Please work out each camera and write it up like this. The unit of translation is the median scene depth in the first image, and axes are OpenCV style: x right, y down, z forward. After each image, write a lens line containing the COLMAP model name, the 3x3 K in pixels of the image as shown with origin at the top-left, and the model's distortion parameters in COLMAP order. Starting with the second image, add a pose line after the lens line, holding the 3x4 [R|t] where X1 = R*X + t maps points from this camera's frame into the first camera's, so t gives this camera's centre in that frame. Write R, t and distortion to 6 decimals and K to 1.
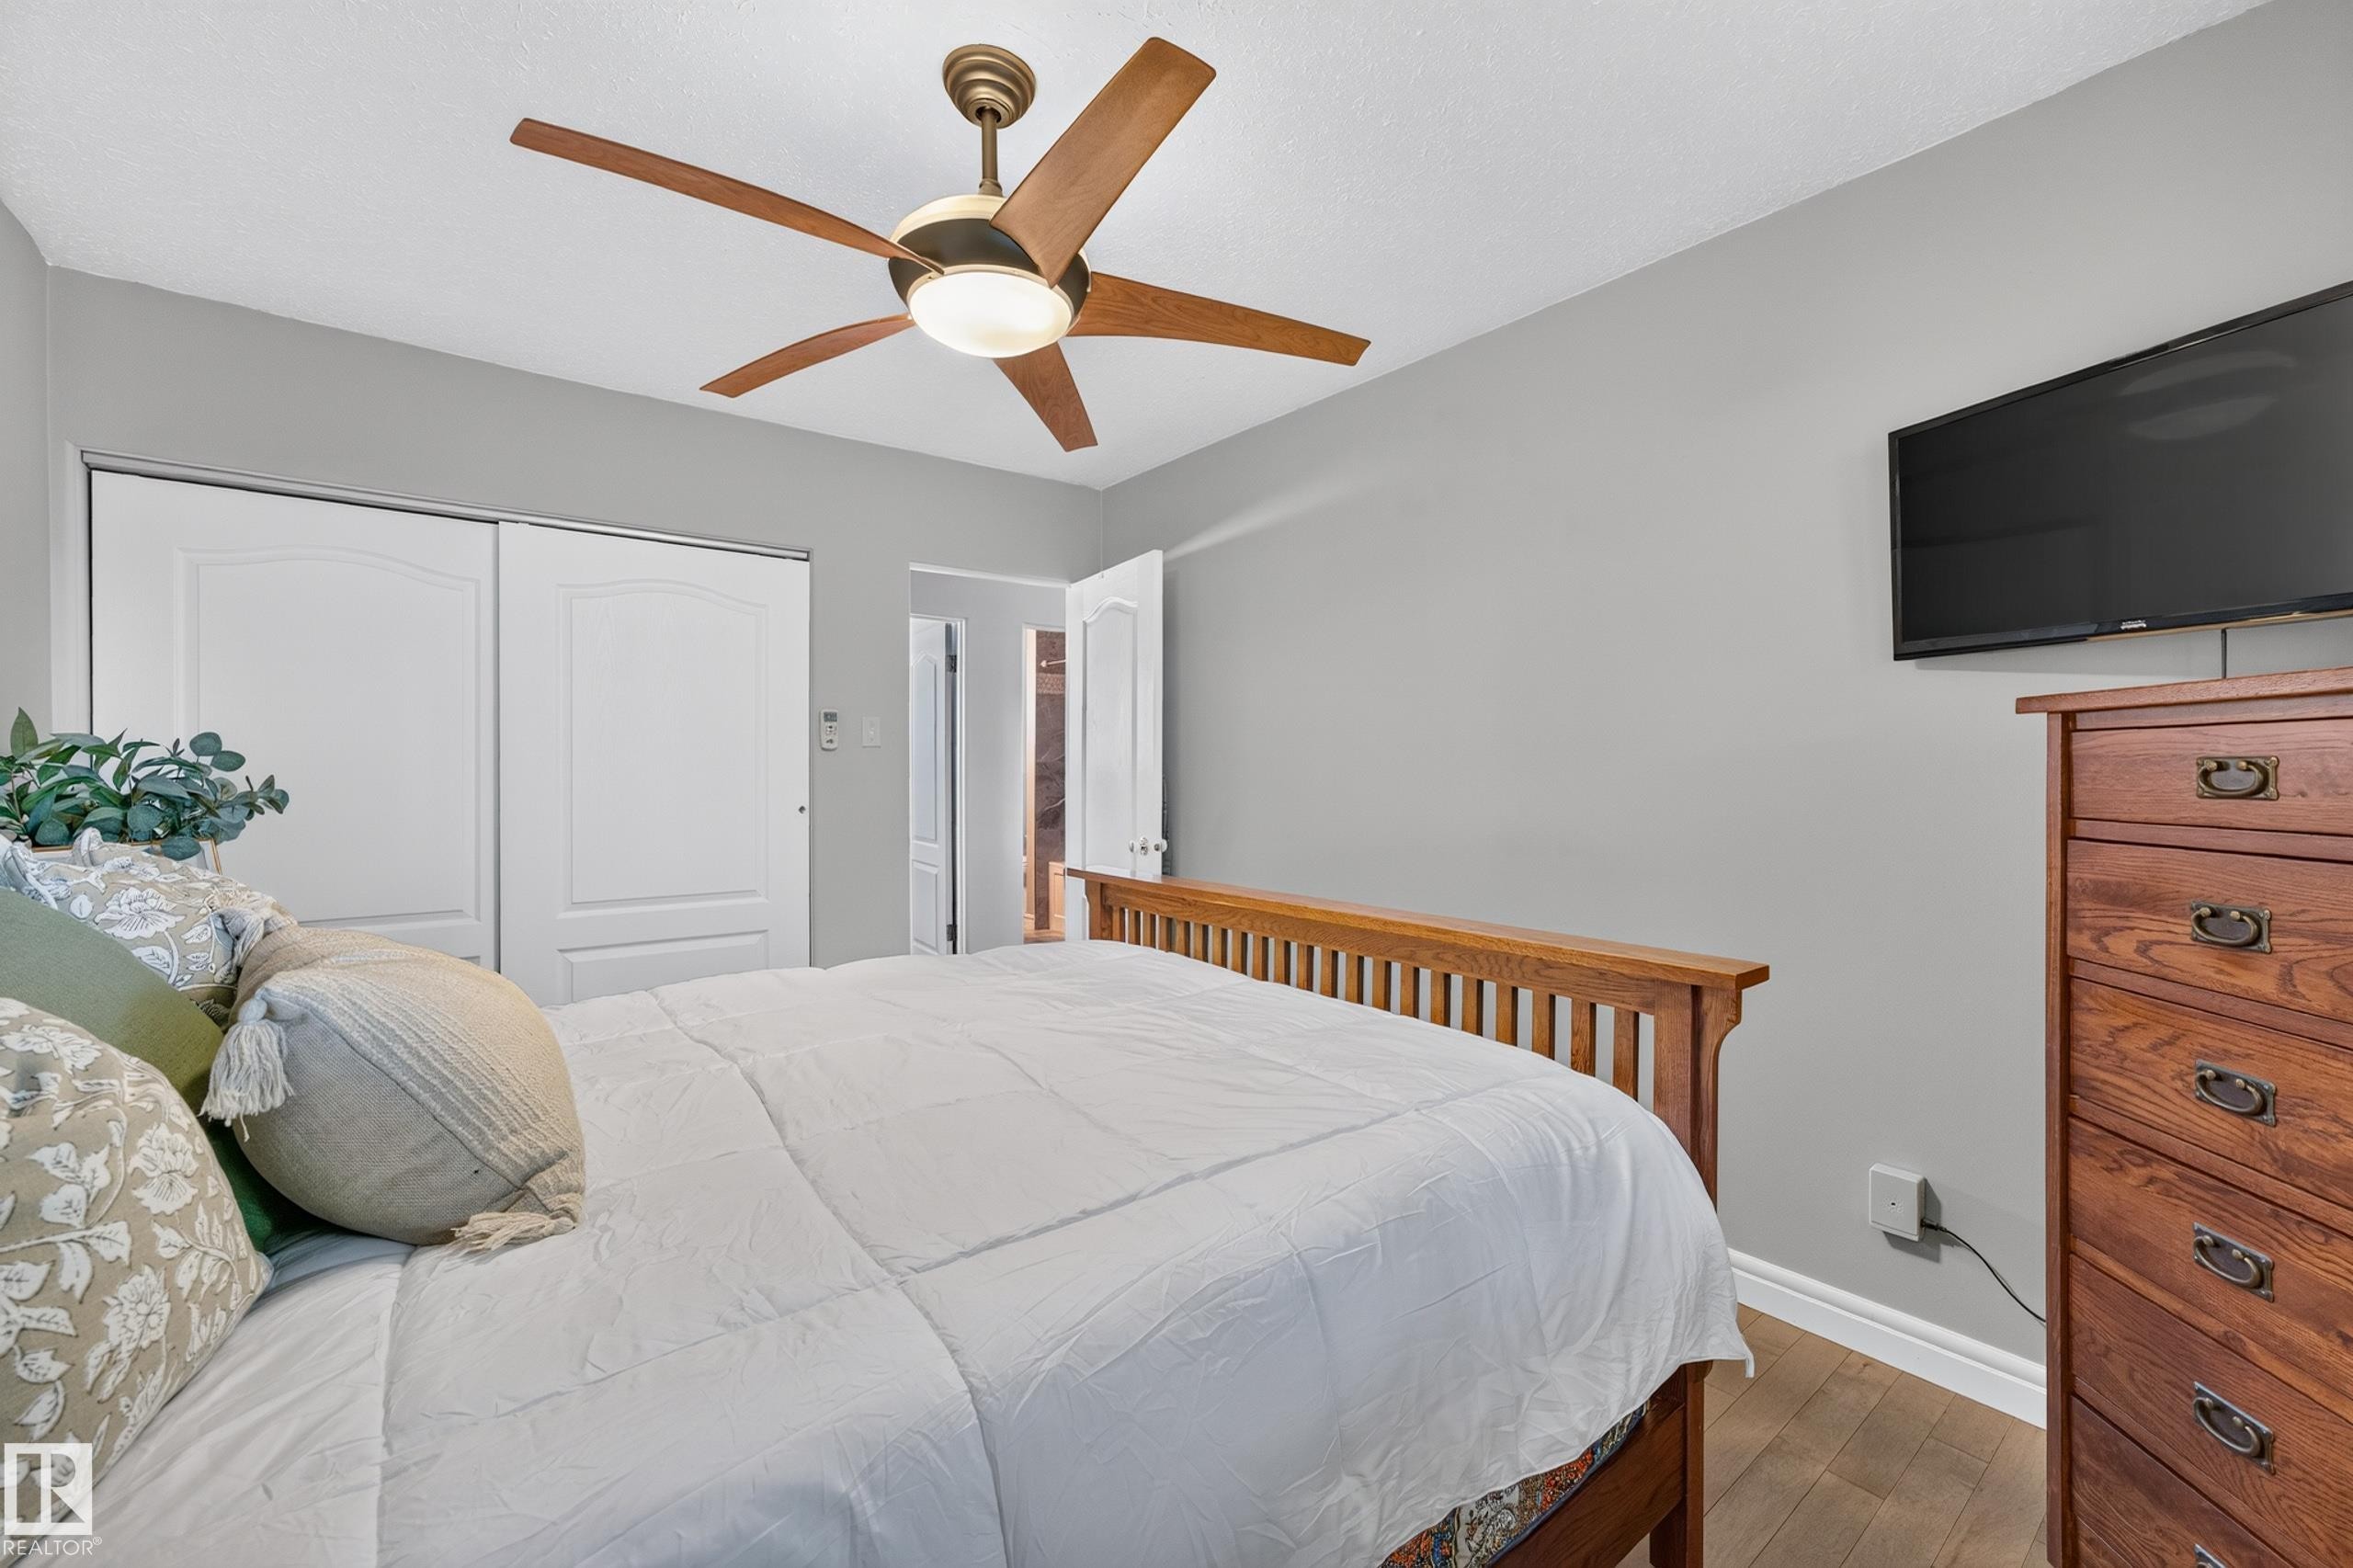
lens RADIAL K [[947.4, 0, 1176.2], [0, 947.4, 789.7], [0, 0, 1]] dist [-0.025980, 0.018864]
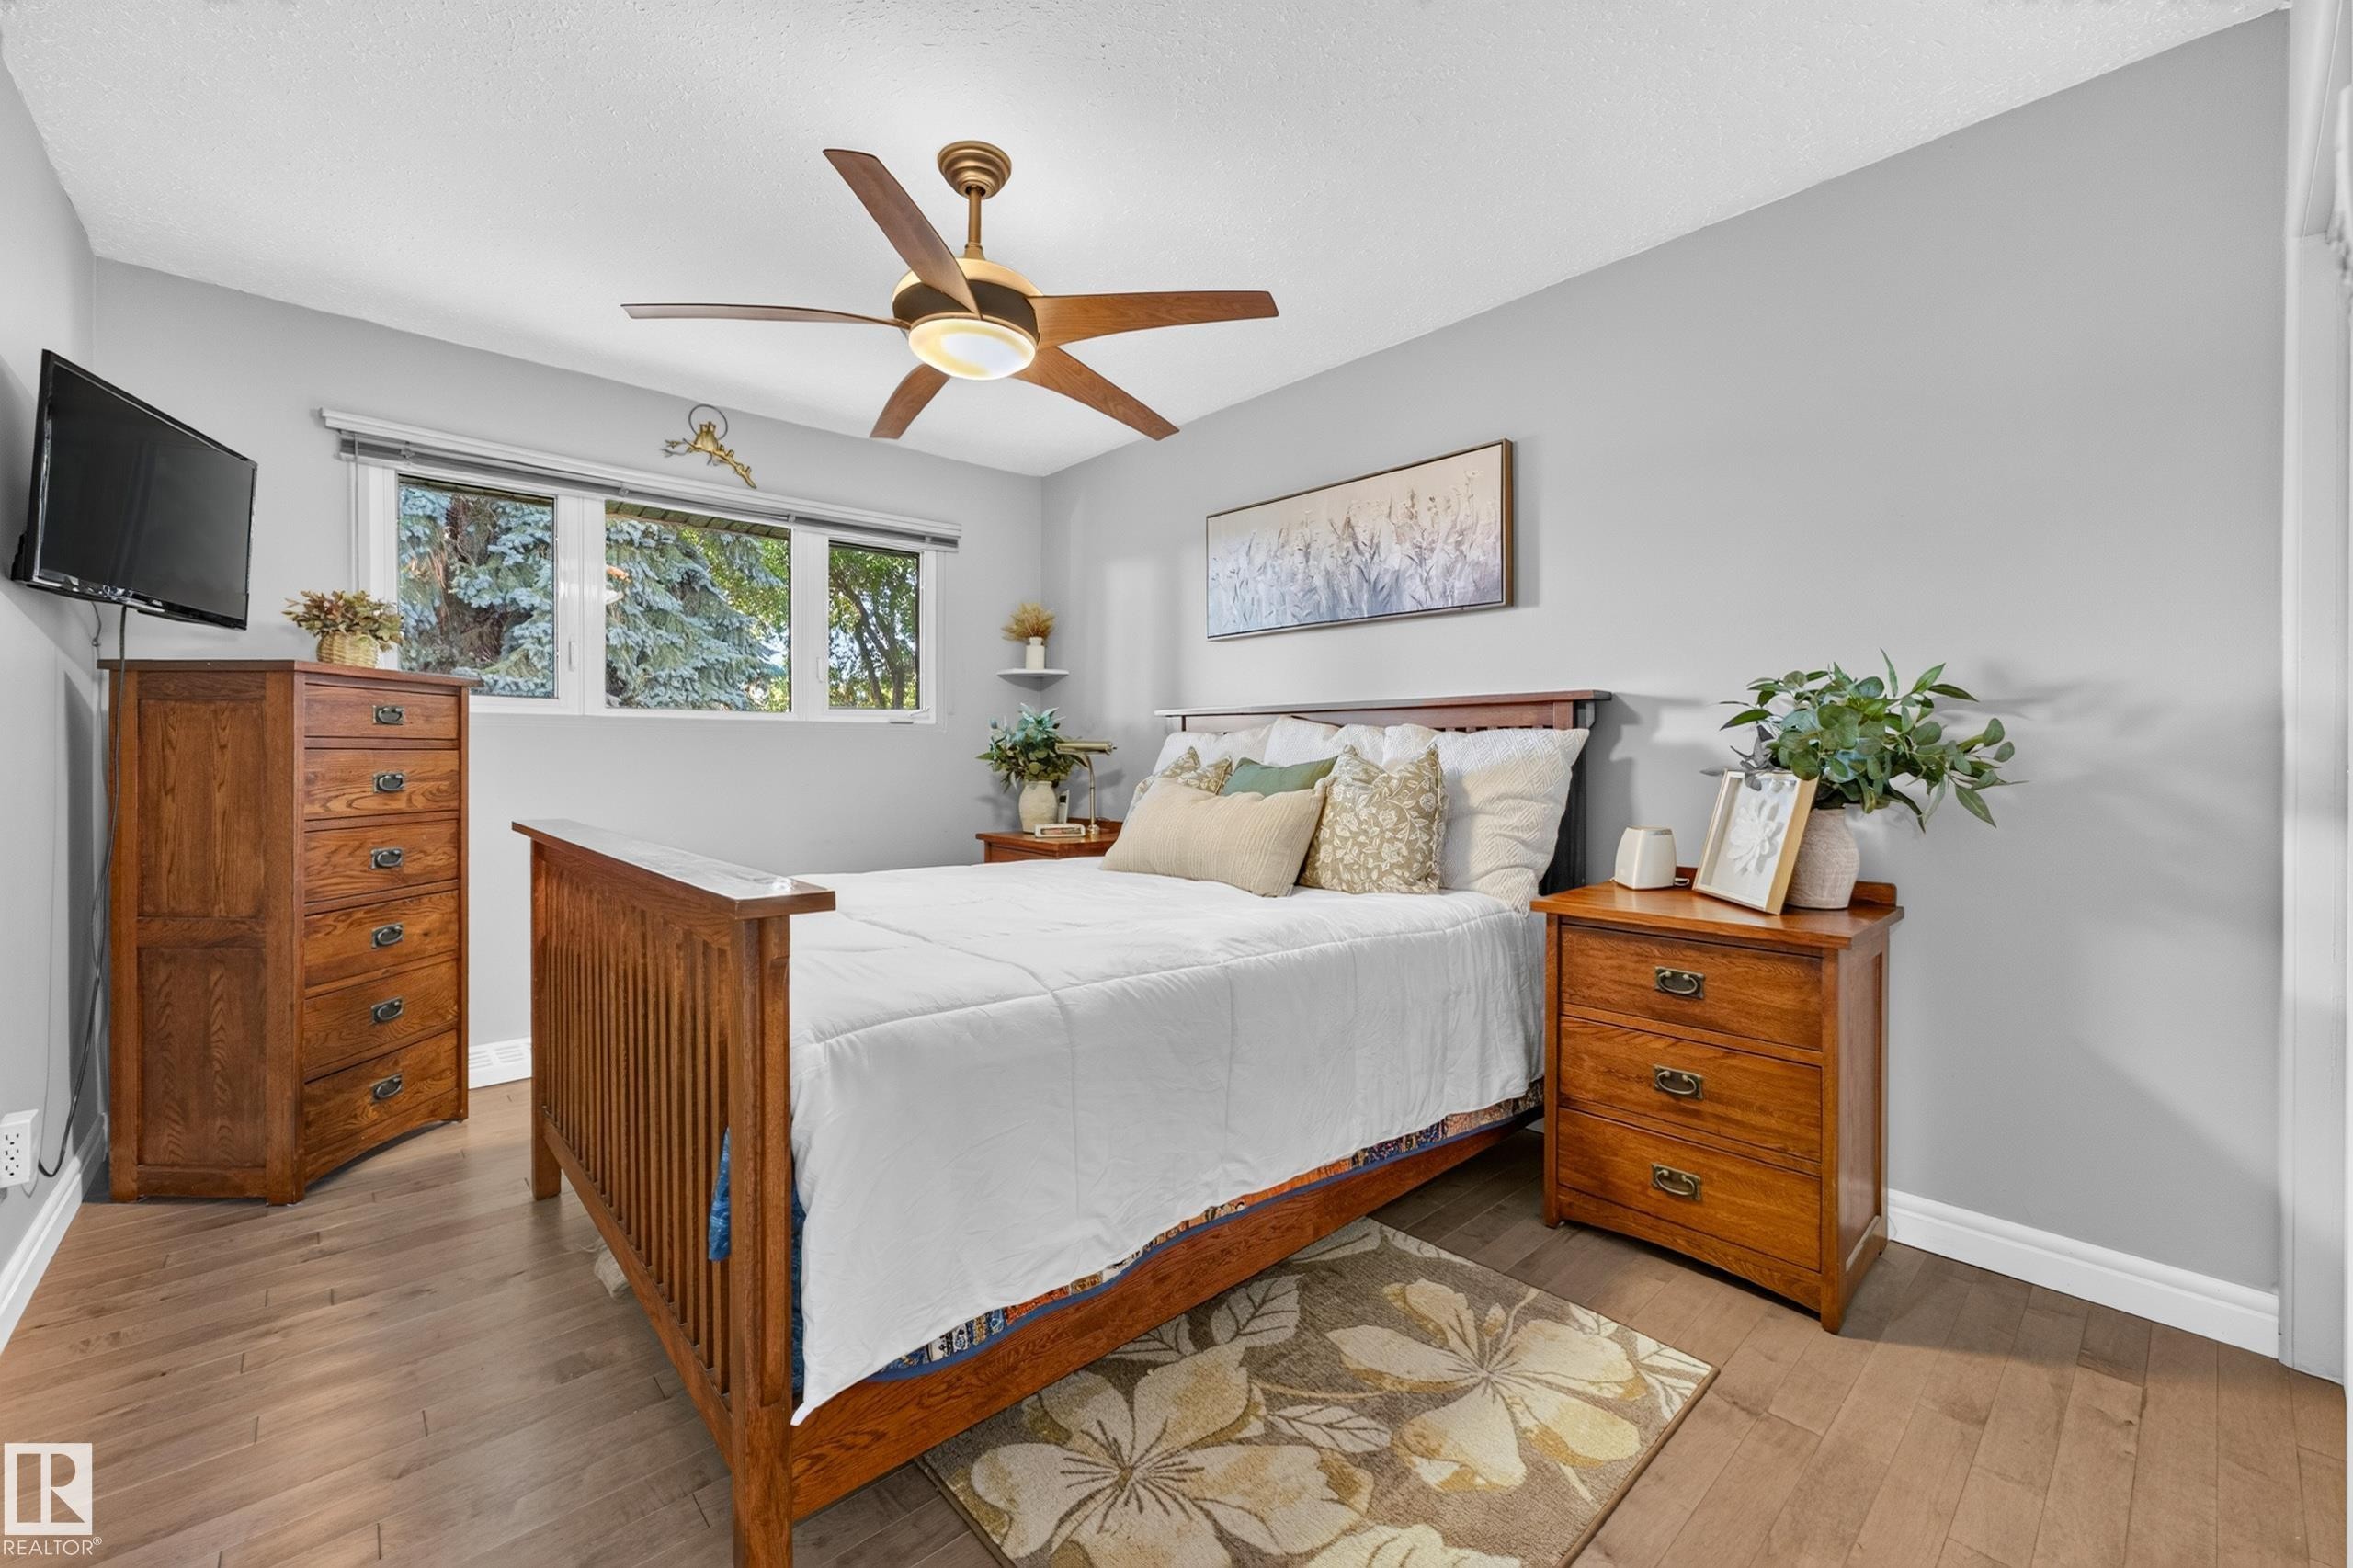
lens RADIAL K [[947.4, 0, 1176.2], [0, 947.4, 789.7], [0, 0, 1]] dist [-0.025980, 0.018864]
pose [[-0.997124, 0.002286, -0.075751, -0.507347], [-0.002369, 0.998116, 0.061302, 0.020302], [0.075749, 0.061305, -0.995241, 3.070012]]
